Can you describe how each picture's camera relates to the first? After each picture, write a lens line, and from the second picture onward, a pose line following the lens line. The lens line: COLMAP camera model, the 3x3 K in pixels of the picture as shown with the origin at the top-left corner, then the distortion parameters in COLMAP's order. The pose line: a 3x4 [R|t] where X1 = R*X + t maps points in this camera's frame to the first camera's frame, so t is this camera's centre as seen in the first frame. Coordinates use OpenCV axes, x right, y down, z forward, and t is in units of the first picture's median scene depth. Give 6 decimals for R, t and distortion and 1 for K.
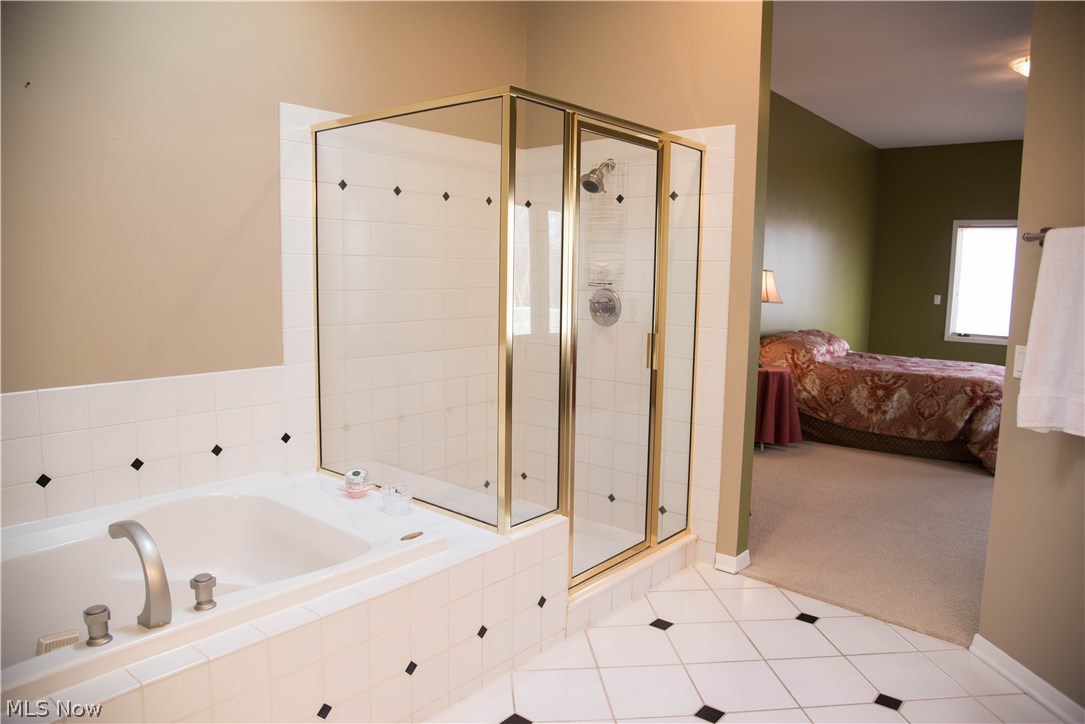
lens RADIAL K [[743.8, 0, 542.5], [0, 743.8, 362.0], [0, 0, 1]] dist [-0.066043, -0.088109]
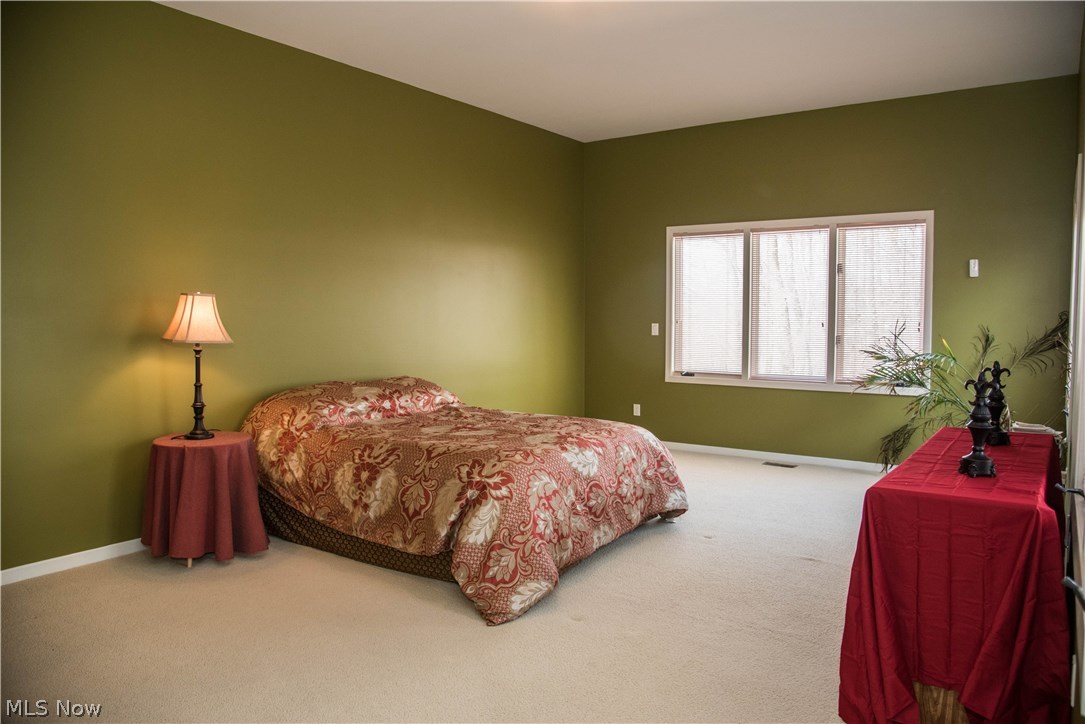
lens RADIAL K [[743.8, 0, 542.5], [0, 743.8, 362.0], [0, 0, 1]] dist [-0.066043, -0.088109]
pose [[0.996582, -0.027462, 0.077911, 0.574712], [0.031720, 0.998040, -0.053953, -0.017992], [-0.076277, 0.056240, 0.995499, 0.332515]]
